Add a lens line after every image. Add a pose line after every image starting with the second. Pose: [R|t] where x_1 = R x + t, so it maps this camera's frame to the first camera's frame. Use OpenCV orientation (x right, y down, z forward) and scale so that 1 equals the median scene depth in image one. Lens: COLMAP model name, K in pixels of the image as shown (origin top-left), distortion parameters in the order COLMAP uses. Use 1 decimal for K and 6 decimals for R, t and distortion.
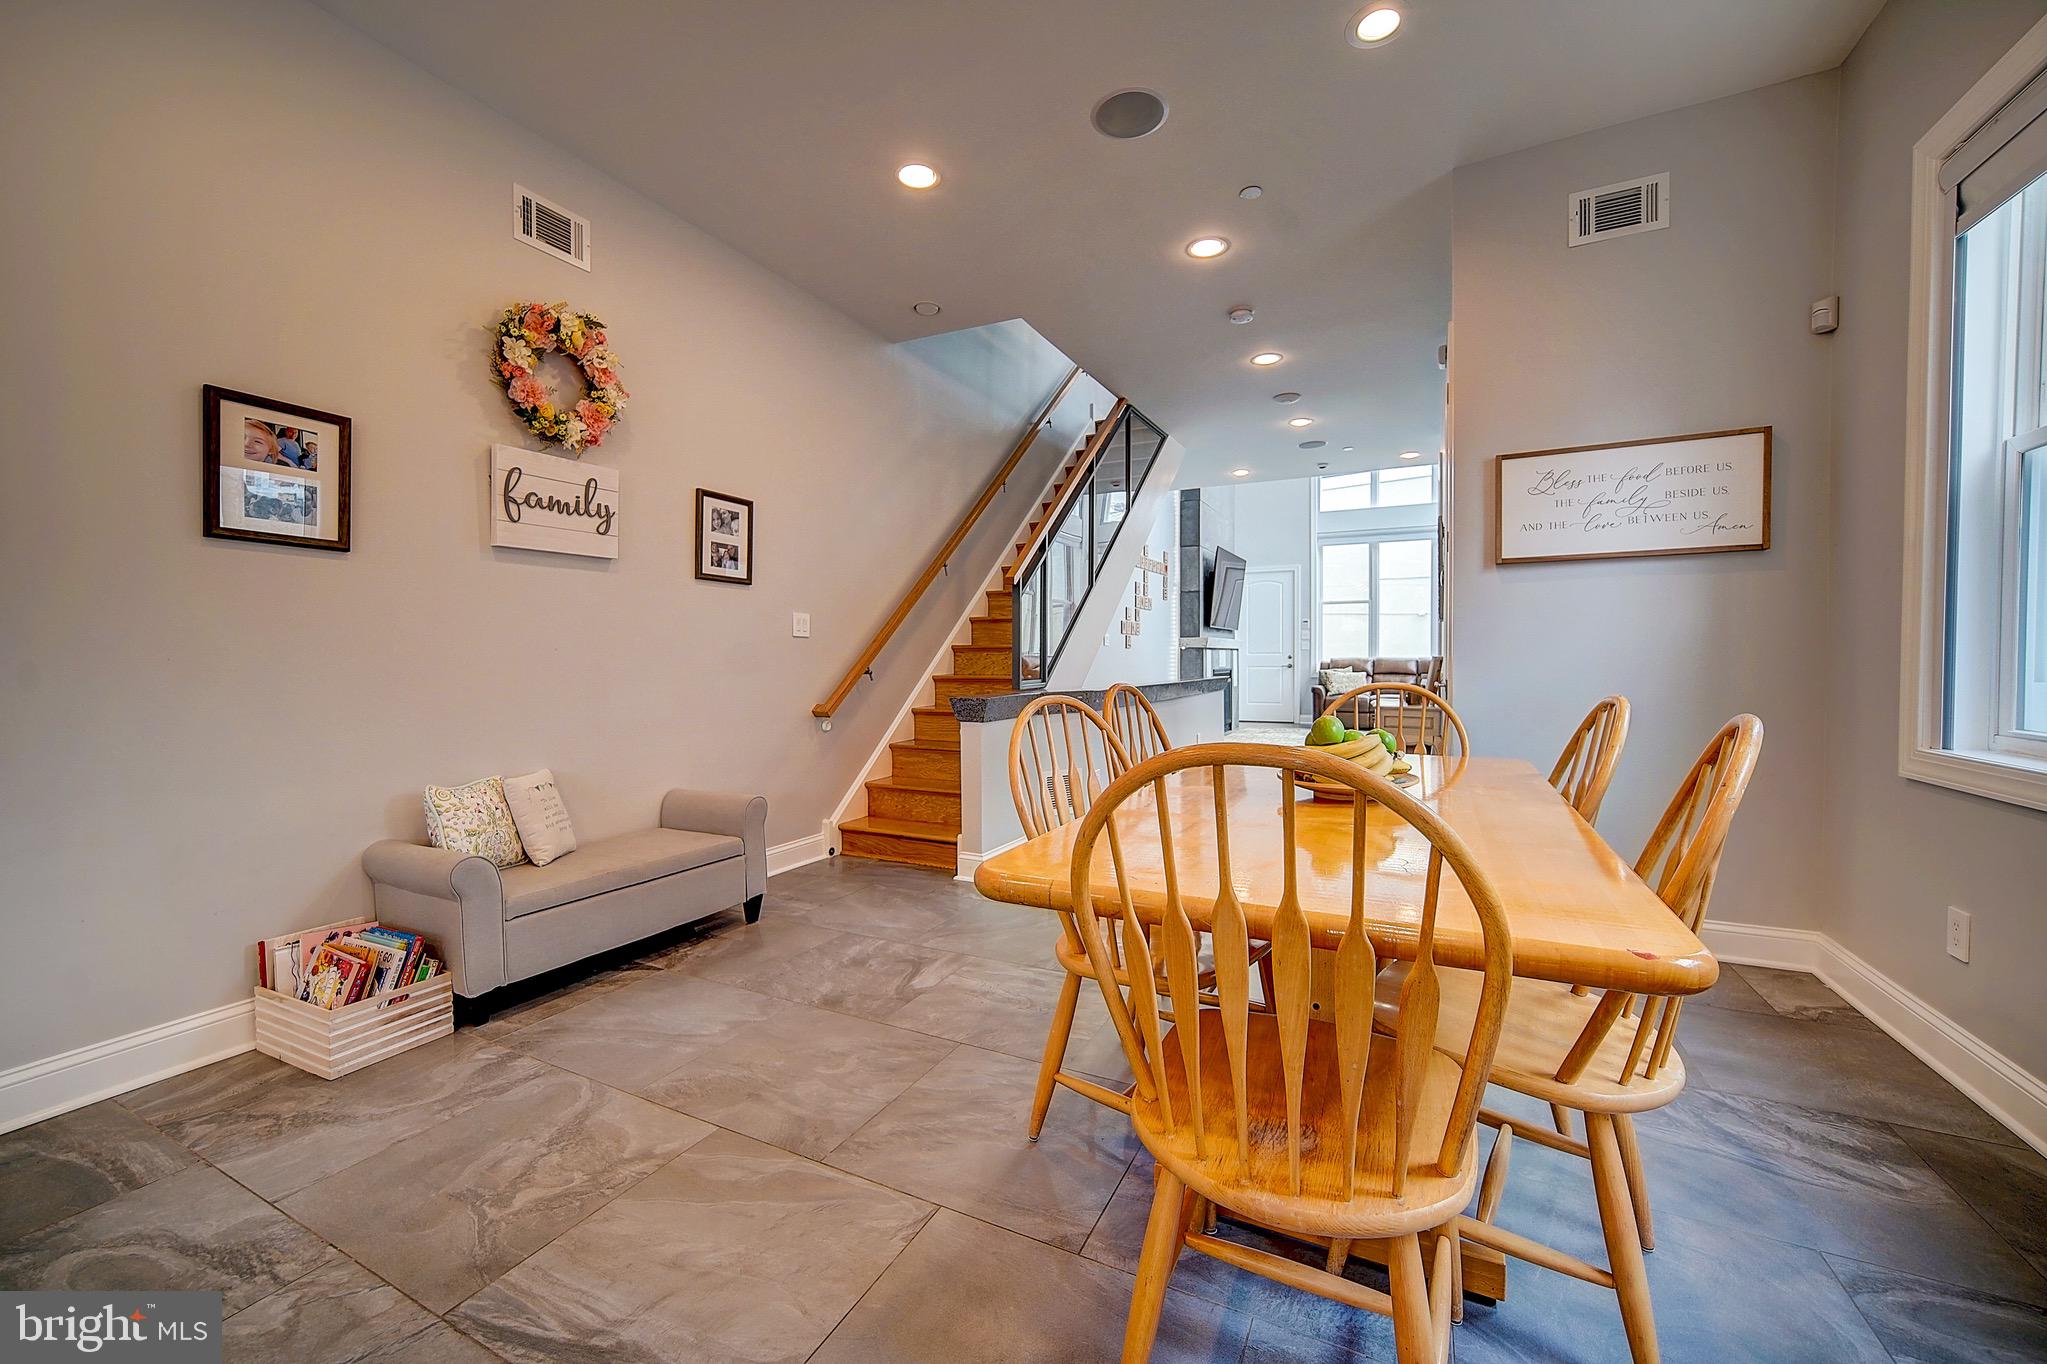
lens RADIAL K [[798.6, 0, 1028.6], [0, 798.6, 677.0], [0, 0, 1]] dist [-0.018794, 0.000250]
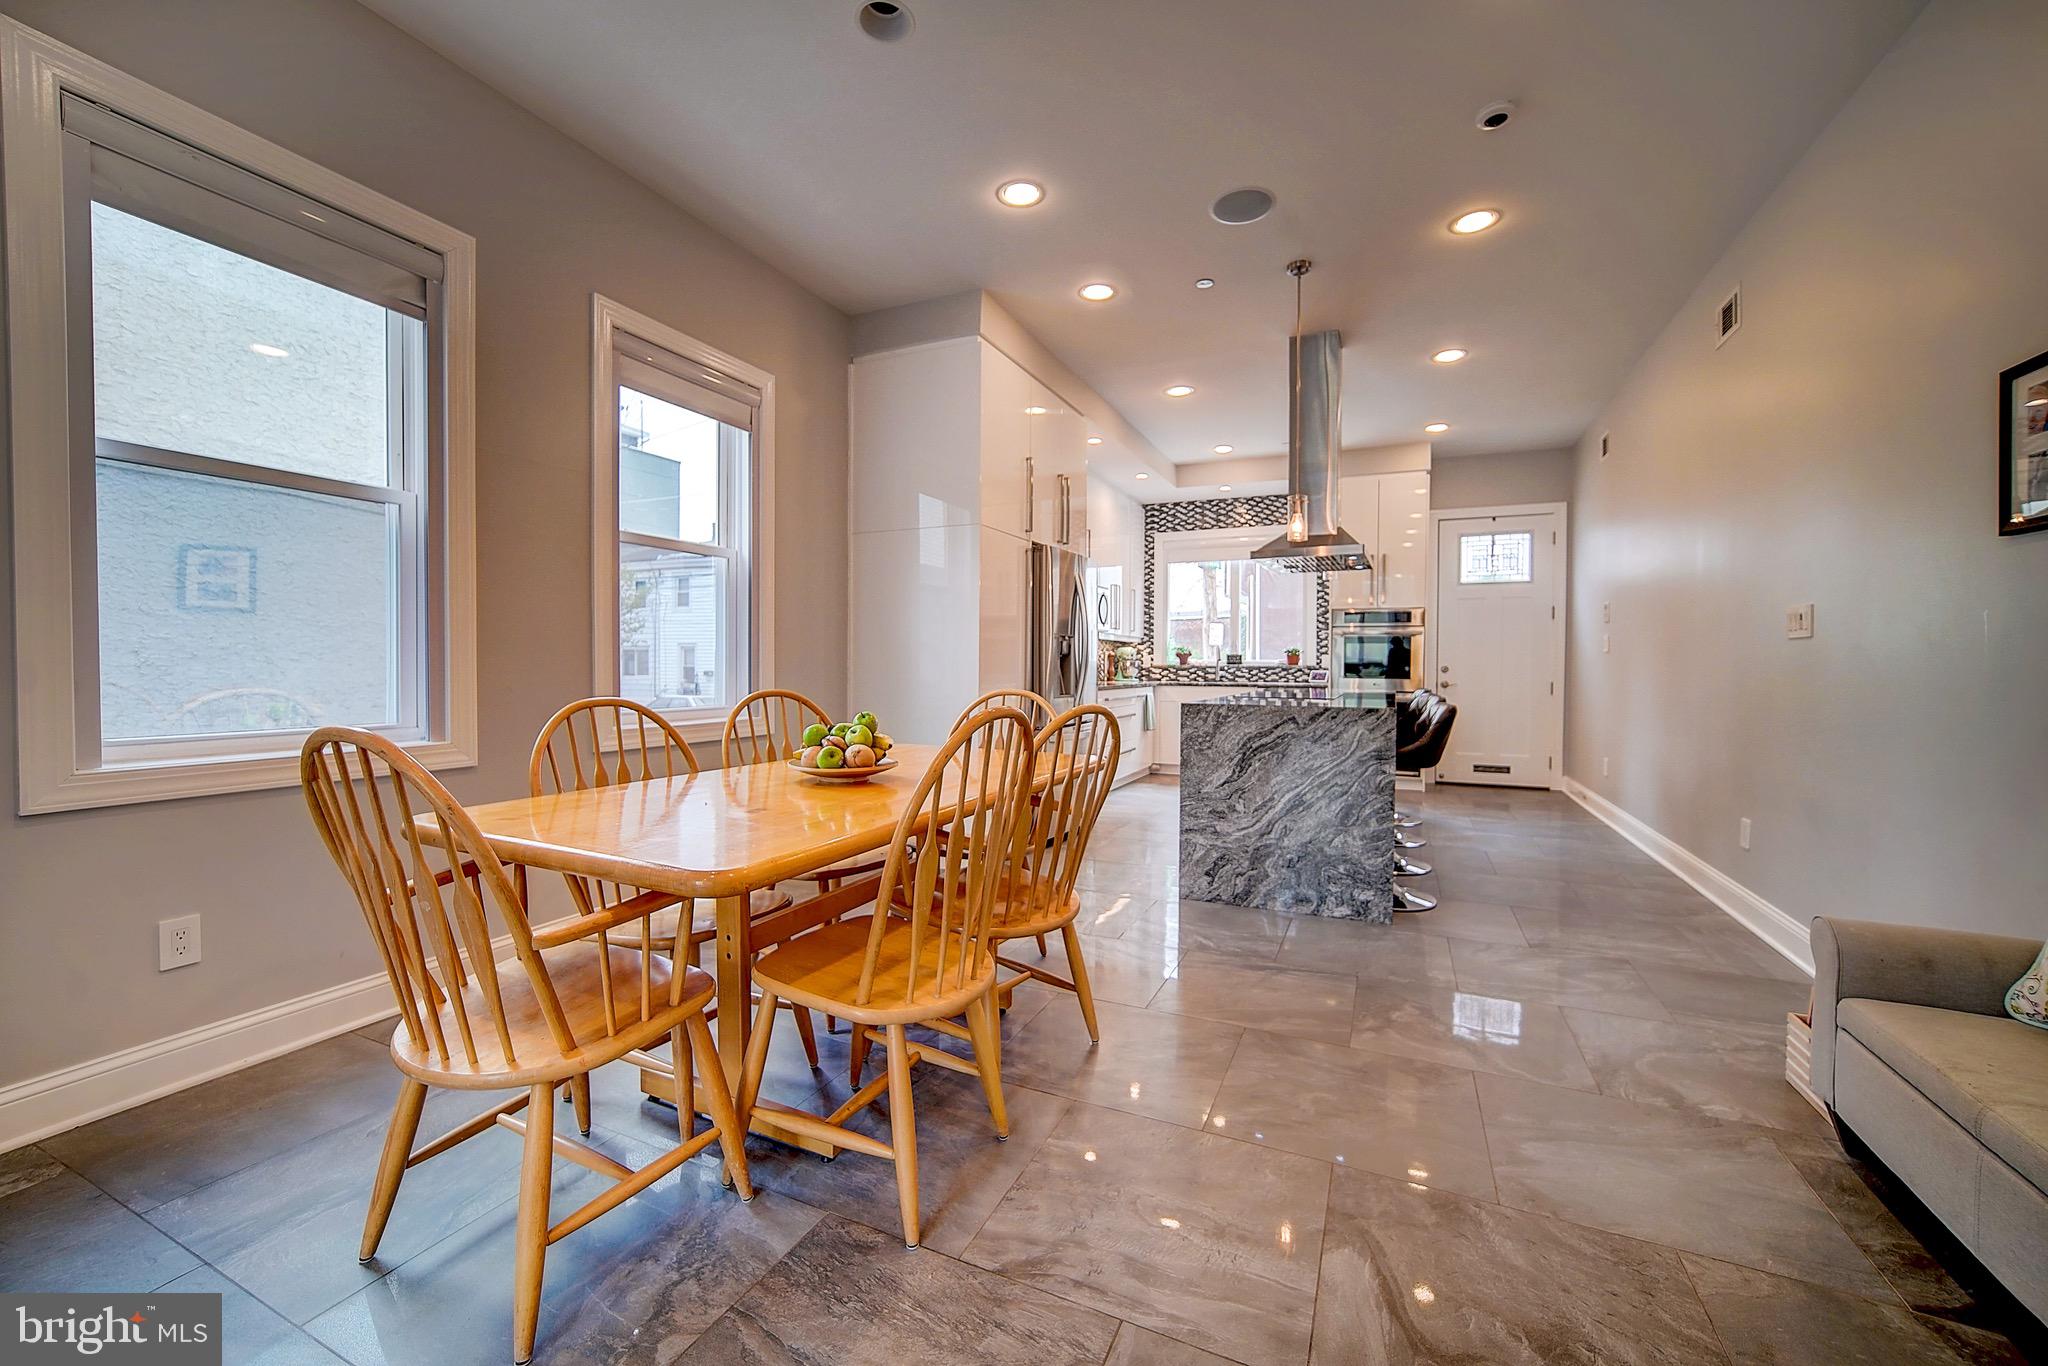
lens RADIAL K [[788.6, 0, 1017.8], [0, 788.6, 690.9], [0, 0, 1]] dist [-0.025198, 0.007272]
pose [[-0.999905, 0.001049, -0.013770, 0.025651], [0.000253, 0.998333, 0.057716, -0.010303], [0.013807, 0.057707, -0.998238, 0.379413]]
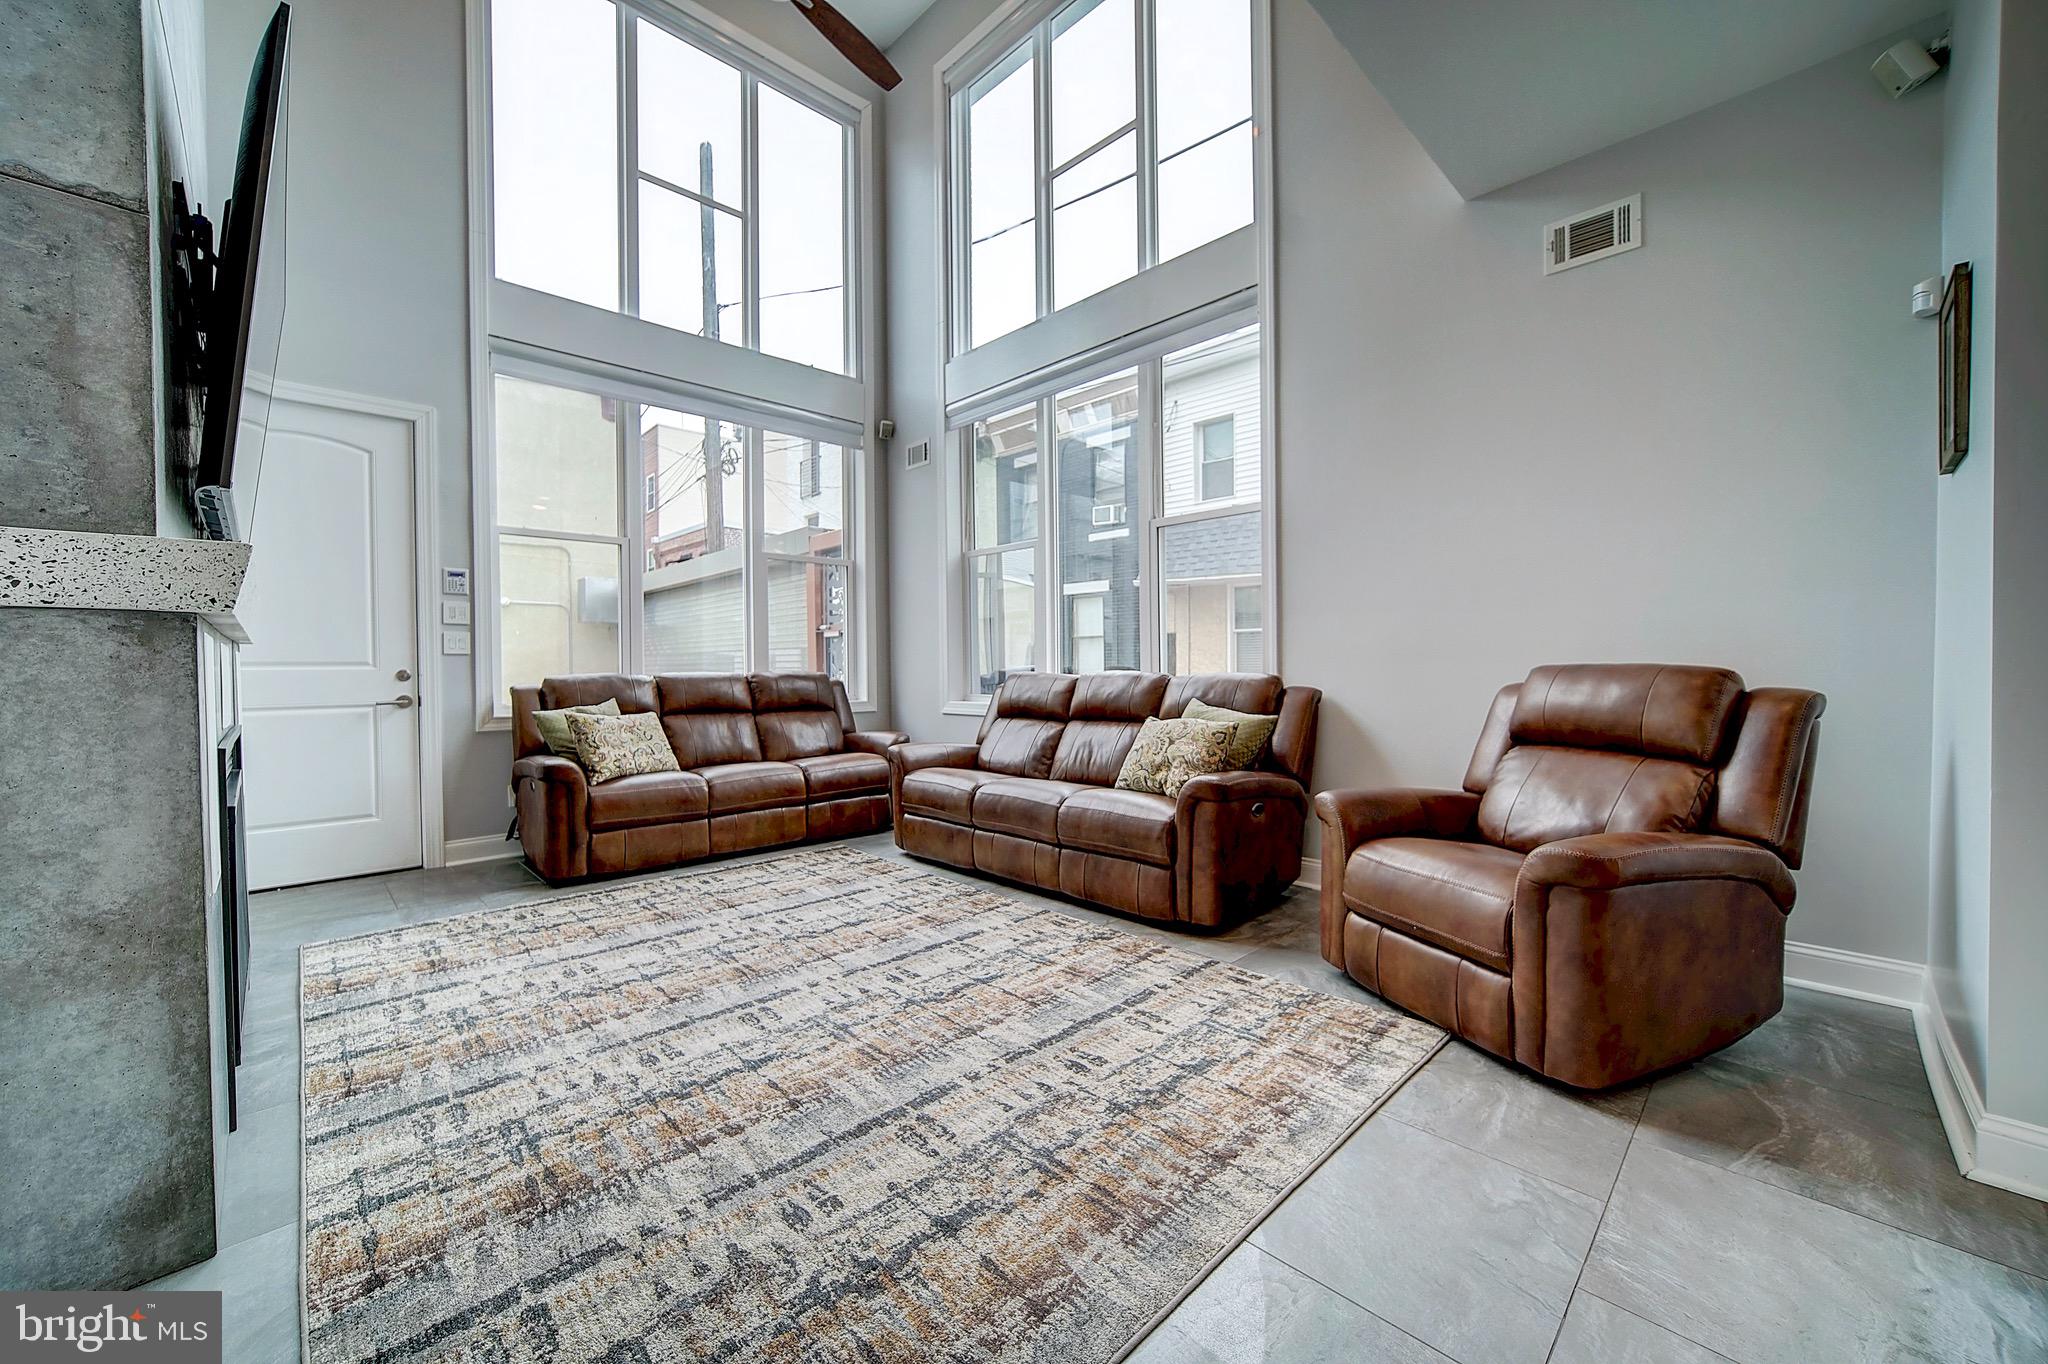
lens RADIAL K [[788.6, 0, 1040.3], [0, 788.6, 672.8], [0, 0, 1]] dist [-0.025198, 0.007272]
pose [[0.317371, -0.006557, 0.948279, 0.131987], [0.029866, 0.999549, -0.003083, -0.021518], [-0.947831, 0.029300, 0.317423, 0.810746]]
